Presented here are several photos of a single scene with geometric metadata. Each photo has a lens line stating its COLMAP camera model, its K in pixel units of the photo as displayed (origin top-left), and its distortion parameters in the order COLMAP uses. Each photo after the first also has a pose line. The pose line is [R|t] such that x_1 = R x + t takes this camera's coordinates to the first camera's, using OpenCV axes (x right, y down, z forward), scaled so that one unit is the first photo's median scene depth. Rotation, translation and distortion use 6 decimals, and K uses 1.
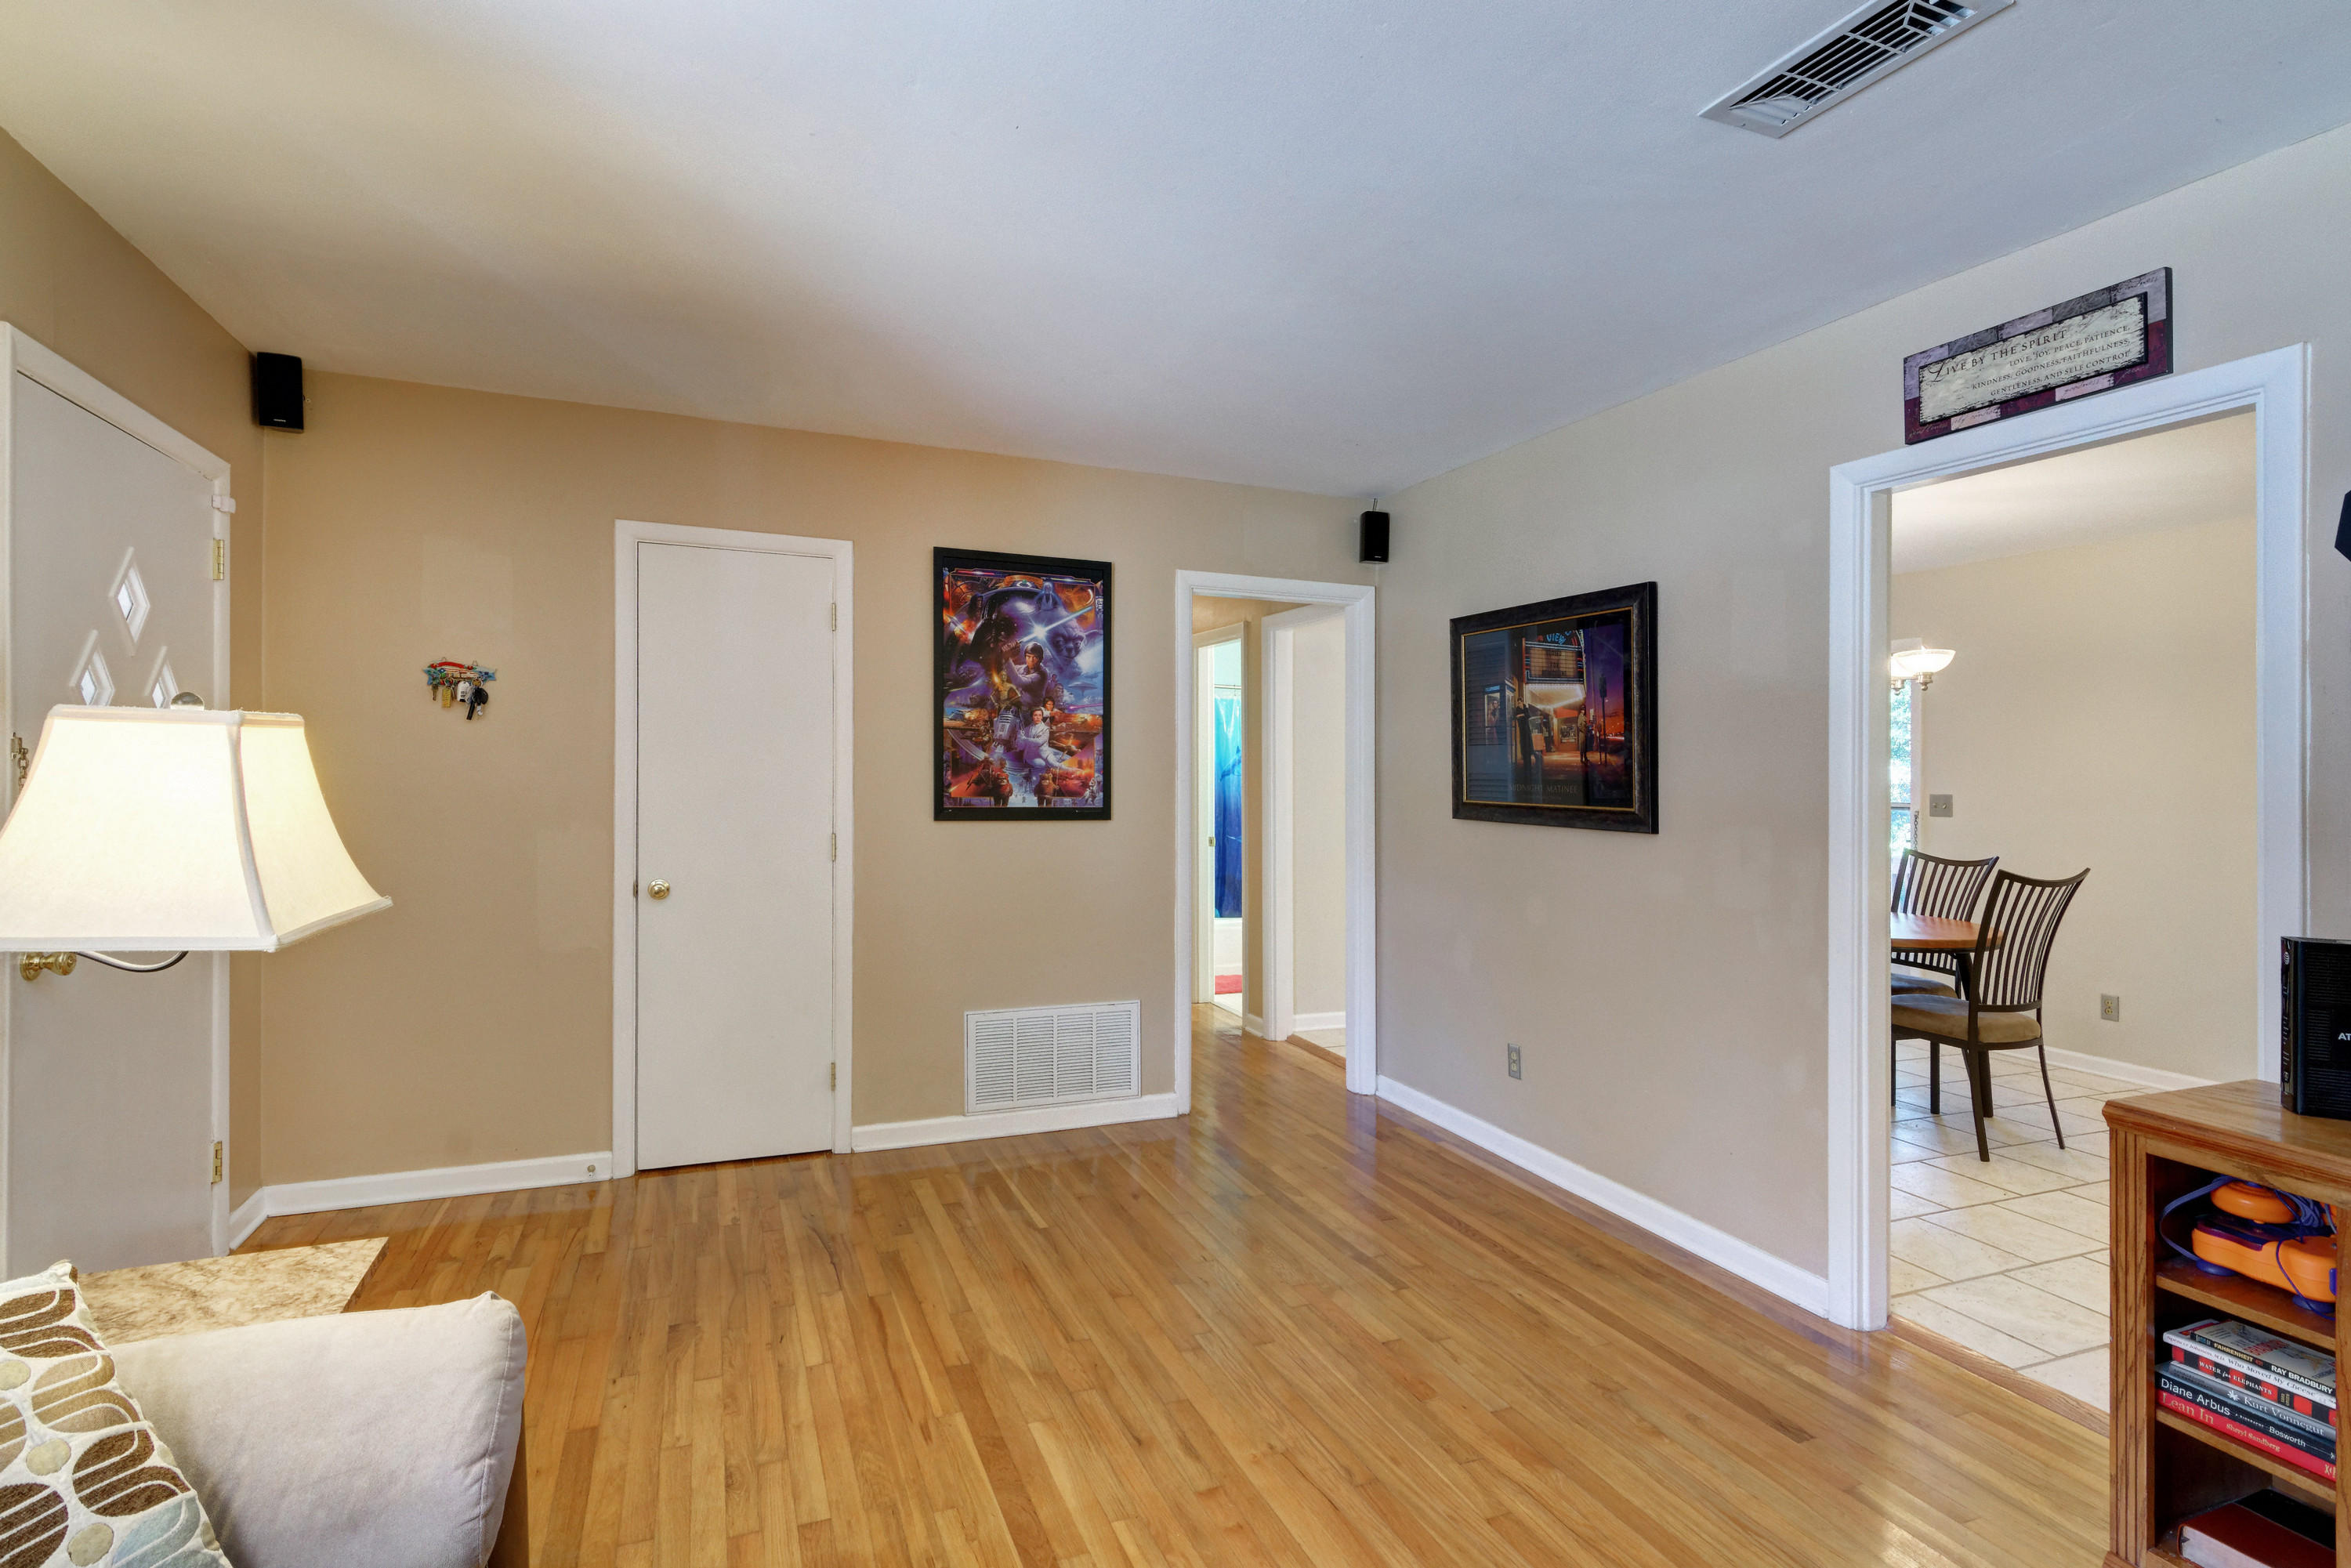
lens RADIAL K [[1132.4, 0, 1170.3], [0, 1132.4, 767.1], [0, 0, 1]] dist [0.008263, -0.000563]
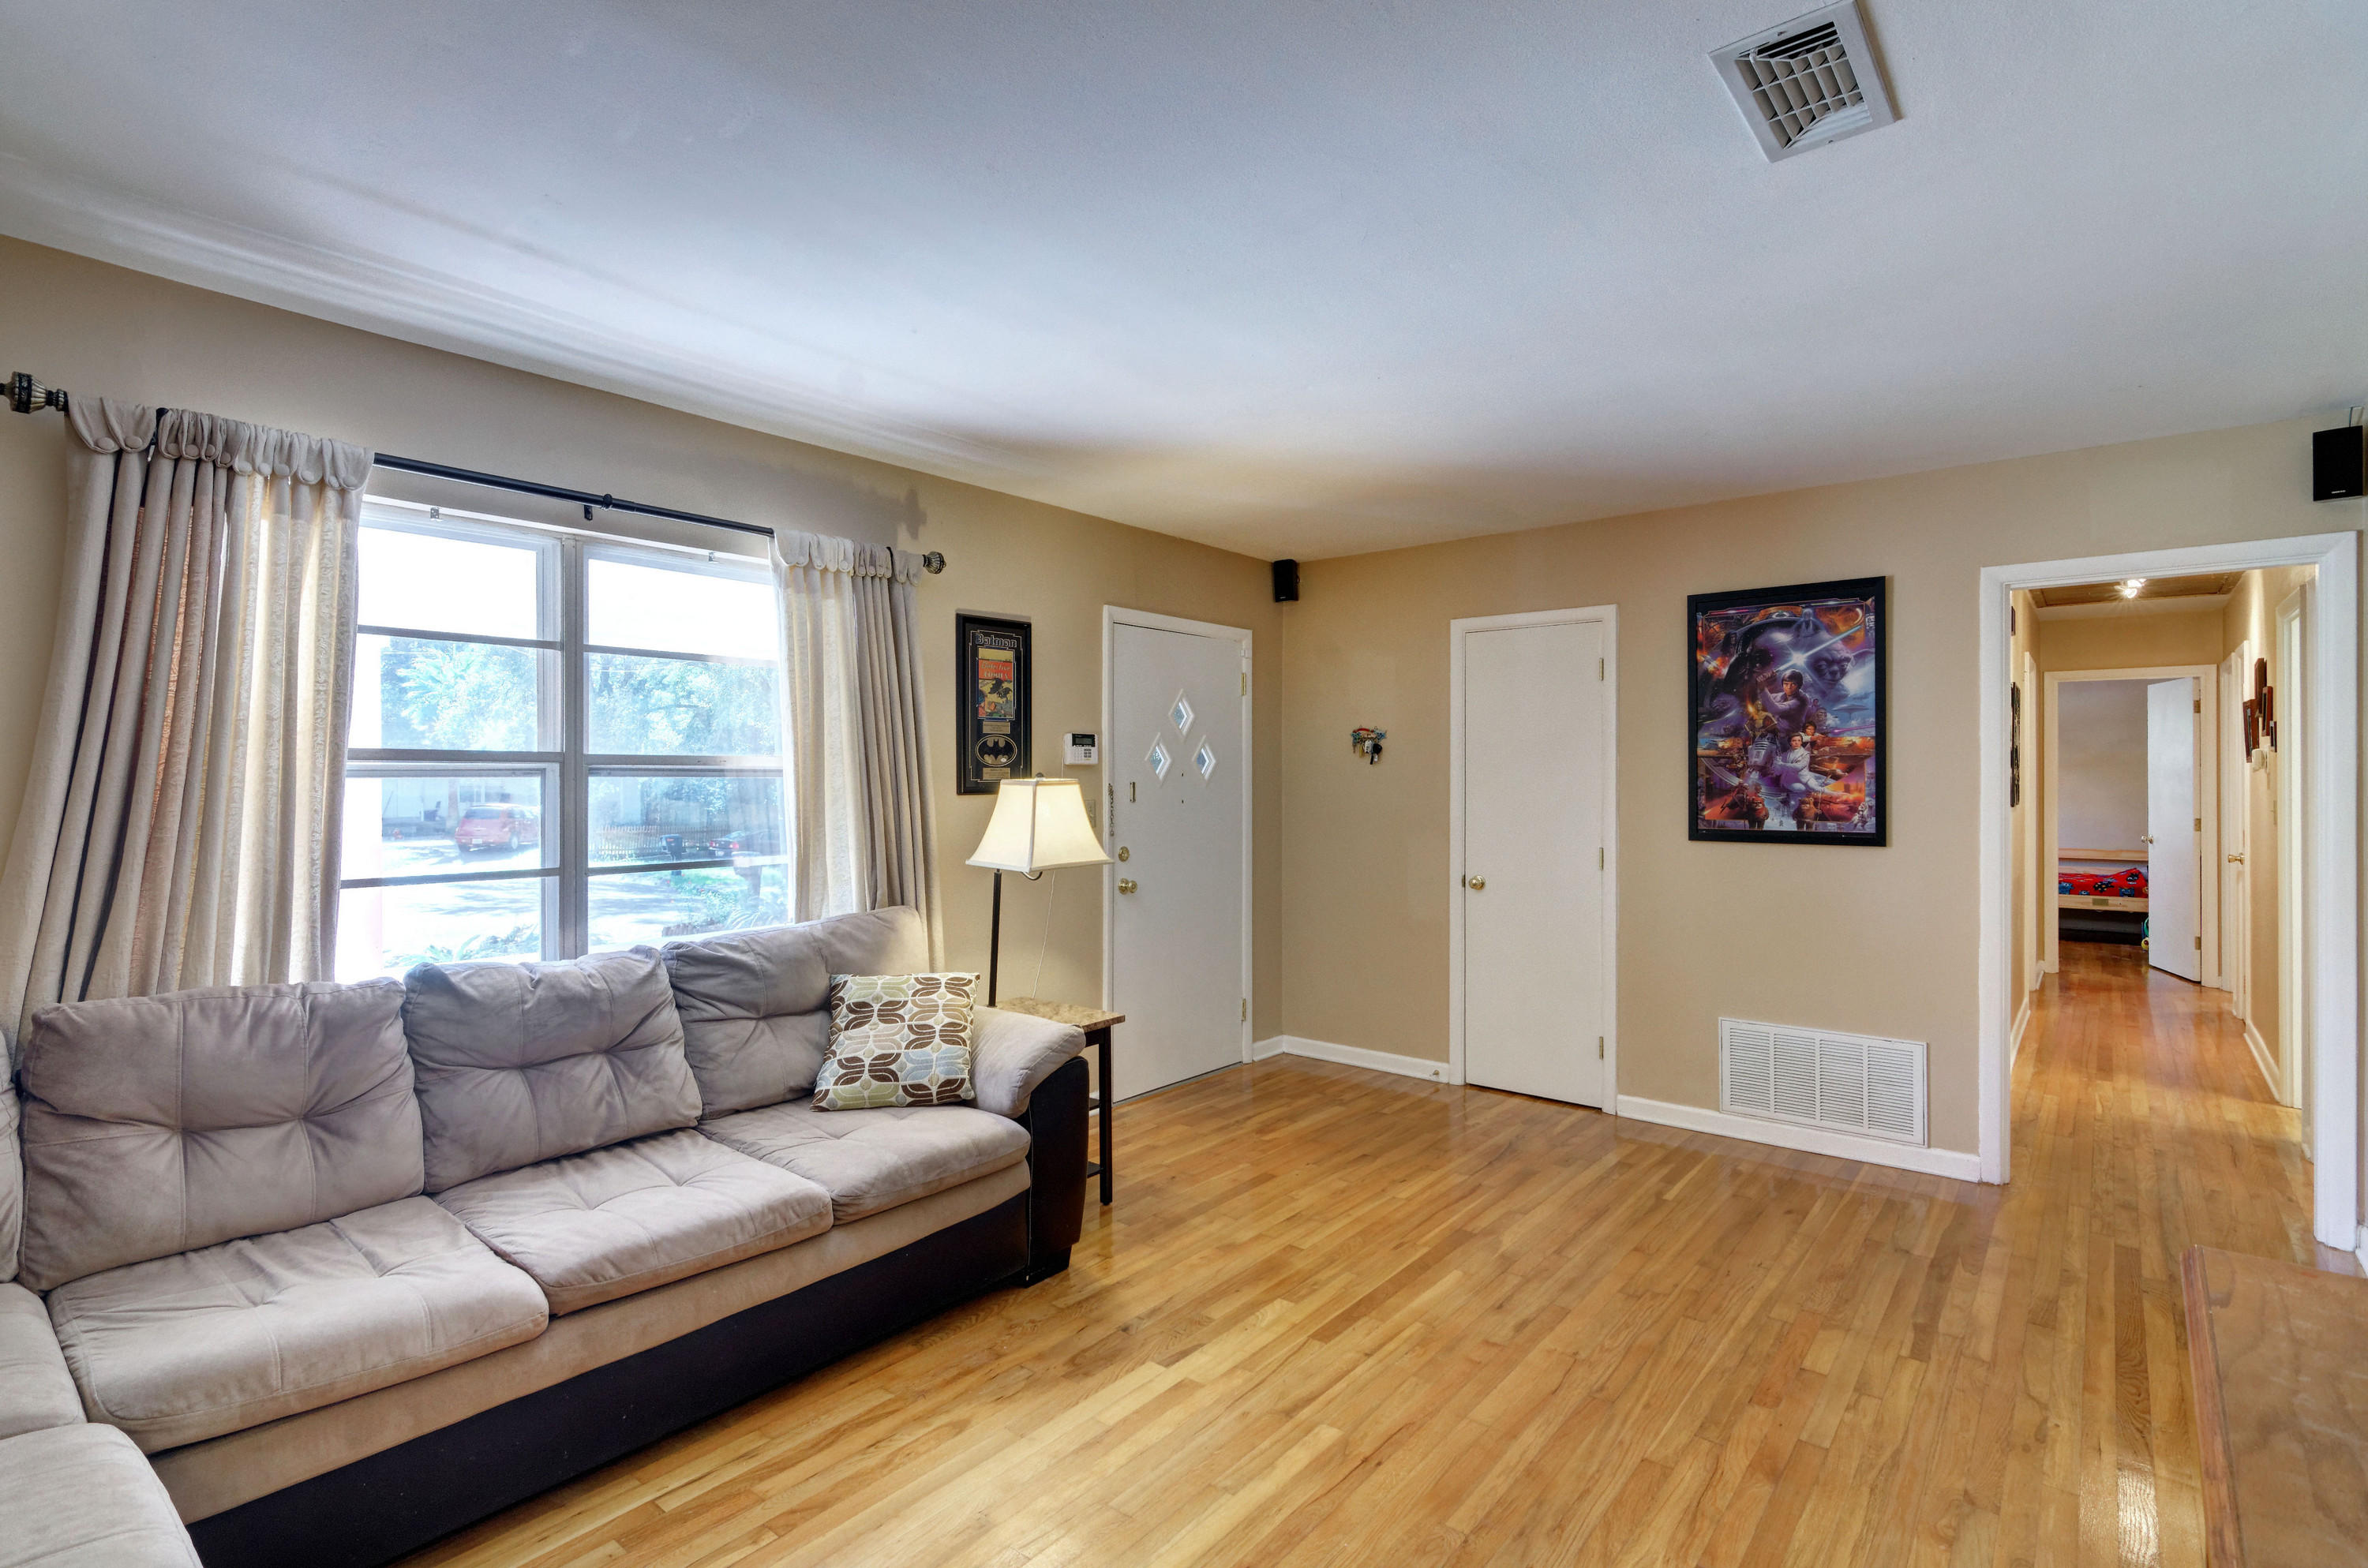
lens RADIAL K [[1123.8, 0, 1172.6], [0, 1123.8, 774.9], [0, 0, 1]] dist [0.003773, 0.000039]
pose [[0.474228, -0.018426, -0.880209, 0.526007], [0.010143, 0.999829, -0.015465, -0.005226], [0.880343, -0.001594, 0.474334, 0.024876]]
